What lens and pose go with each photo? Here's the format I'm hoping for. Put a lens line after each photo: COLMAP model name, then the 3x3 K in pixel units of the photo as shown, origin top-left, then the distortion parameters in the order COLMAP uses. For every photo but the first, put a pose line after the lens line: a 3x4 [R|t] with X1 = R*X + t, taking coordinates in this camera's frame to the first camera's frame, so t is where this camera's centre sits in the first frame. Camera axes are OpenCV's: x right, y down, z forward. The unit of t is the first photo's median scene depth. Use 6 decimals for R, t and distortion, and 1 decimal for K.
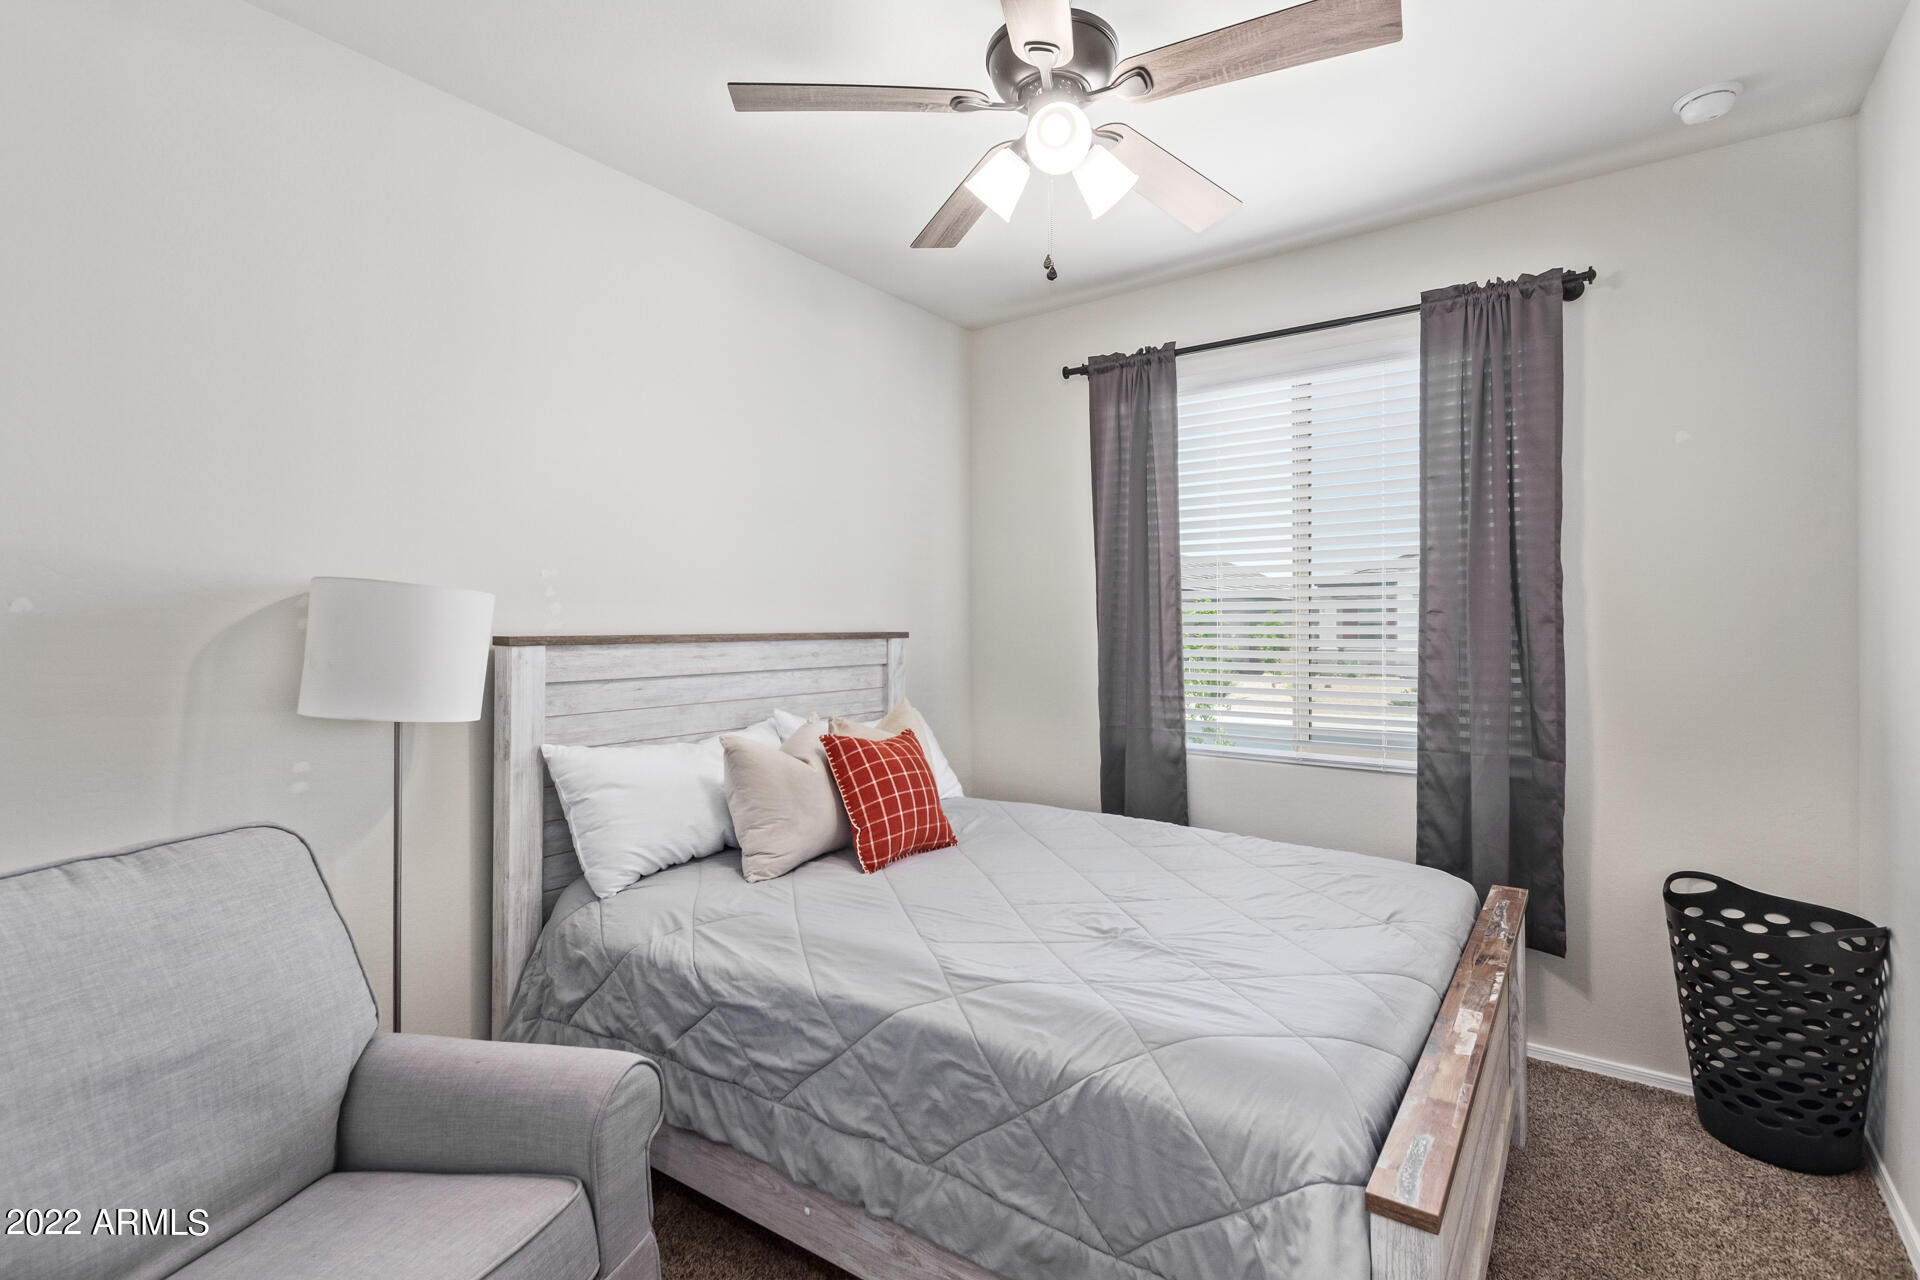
lens RADIAL K [[883.7, 0, 965.2], [0, 883.7, 639.9], [0, 0, 1]] dist [-0.001232, -0.000164]
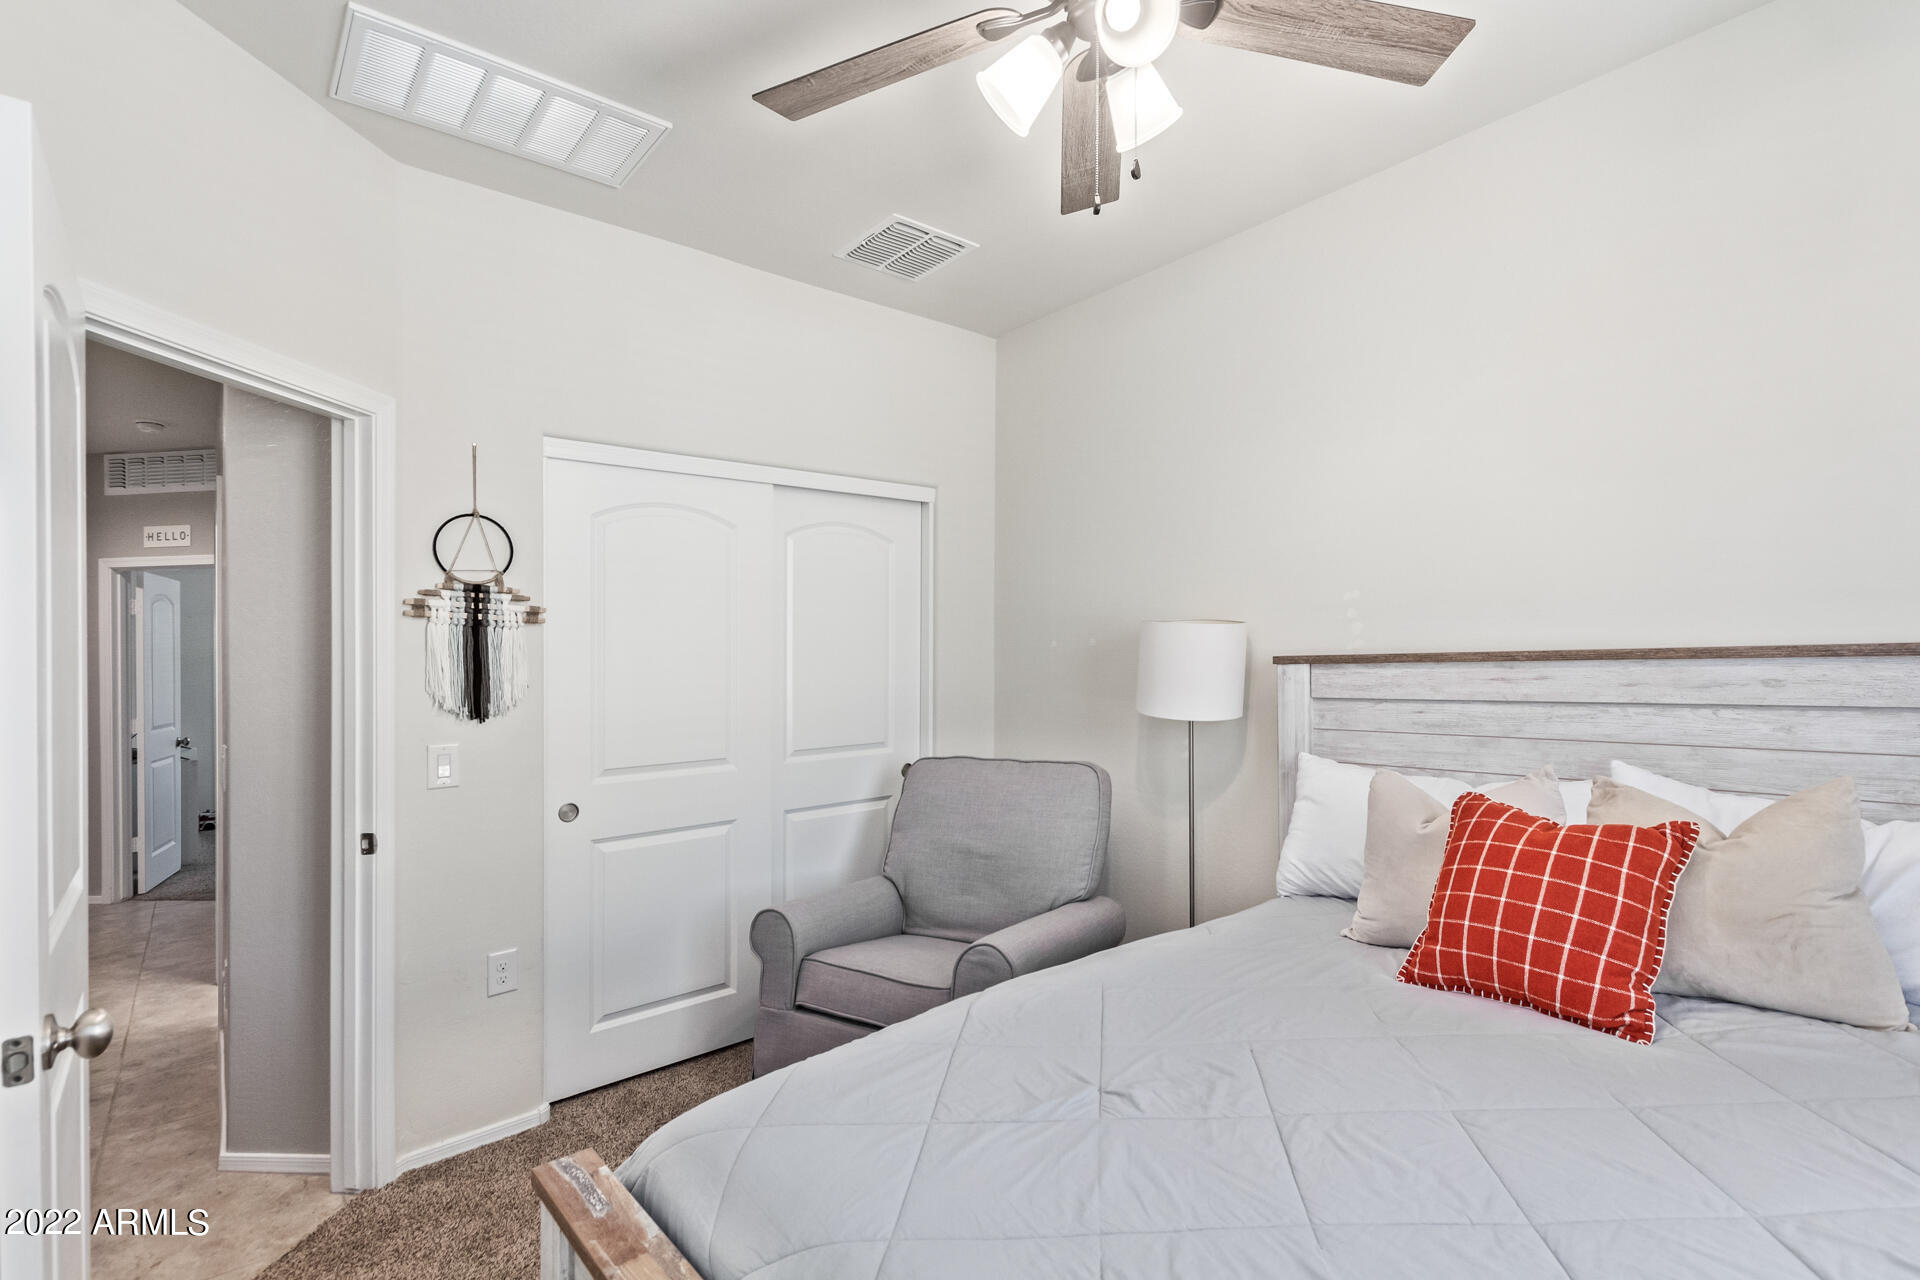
lens RADIAL K [[883.7, 0, 963.3], [0, 883.7, 647.4], [0, 0, 1]] dist [-0.001232, -0.000164]
pose [[-0.235711, 0.000827, -0.971823, 0.655723], [0.013933, 0.999900, -0.002528, -0.016361], [0.971723, -0.014136, -0.235698, 0.781947]]
